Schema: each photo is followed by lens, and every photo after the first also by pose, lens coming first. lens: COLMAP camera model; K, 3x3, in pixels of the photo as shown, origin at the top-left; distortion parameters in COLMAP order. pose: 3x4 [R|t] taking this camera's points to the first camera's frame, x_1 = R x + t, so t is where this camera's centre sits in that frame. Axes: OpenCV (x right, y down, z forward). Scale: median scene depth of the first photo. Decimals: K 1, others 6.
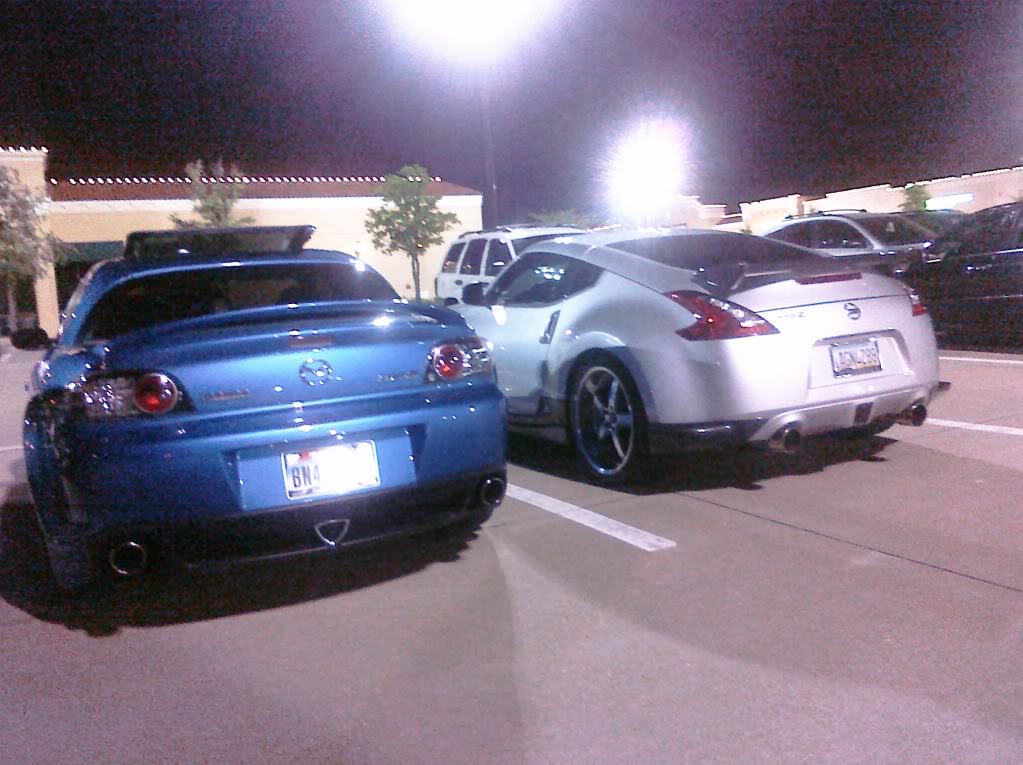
lens RADIAL K [[962.8, 0, 511.5], [0, 962.8, 382.5], [0, 0, 1]] dist [-0.018710, -0.019259]
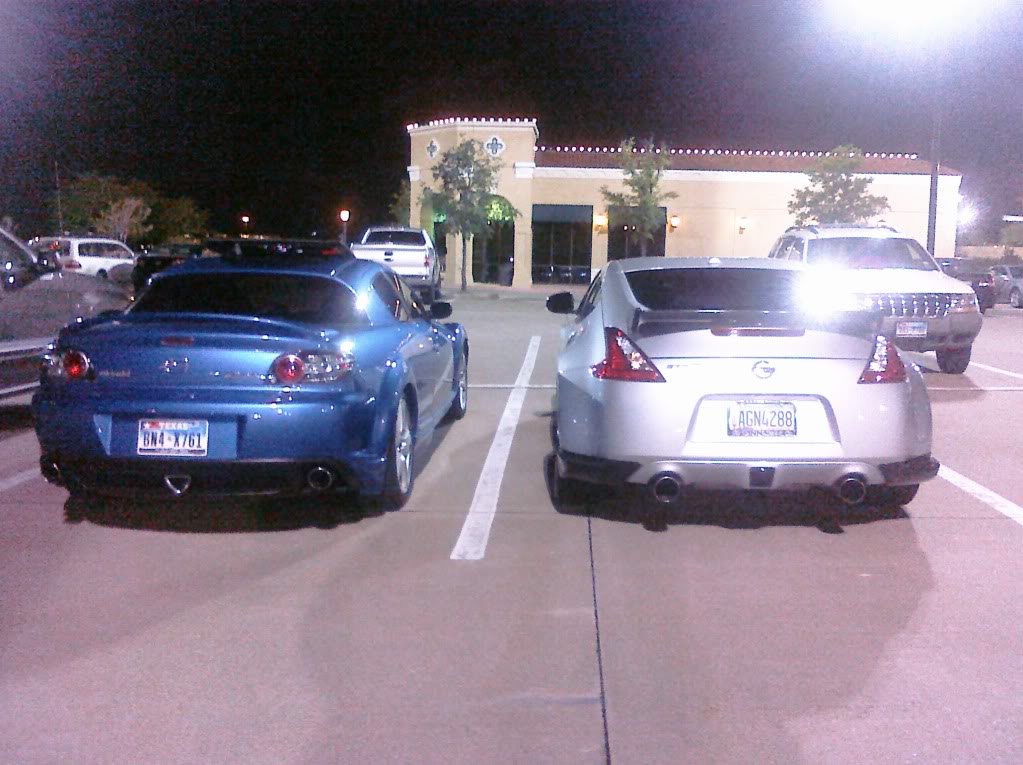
lens RADIAL K [[962.8, 0, 511.5], [0, 962.8, 382.5], [0, 0, 1]] dist [-0.018710, -0.019259]
pose [[0.857164, 0.141876, -0.495118, 0.608821], [-0.123220, 0.989884, 0.070330, -0.097281], [0.500087, 0.000724, 0.865975, 0.046218]]
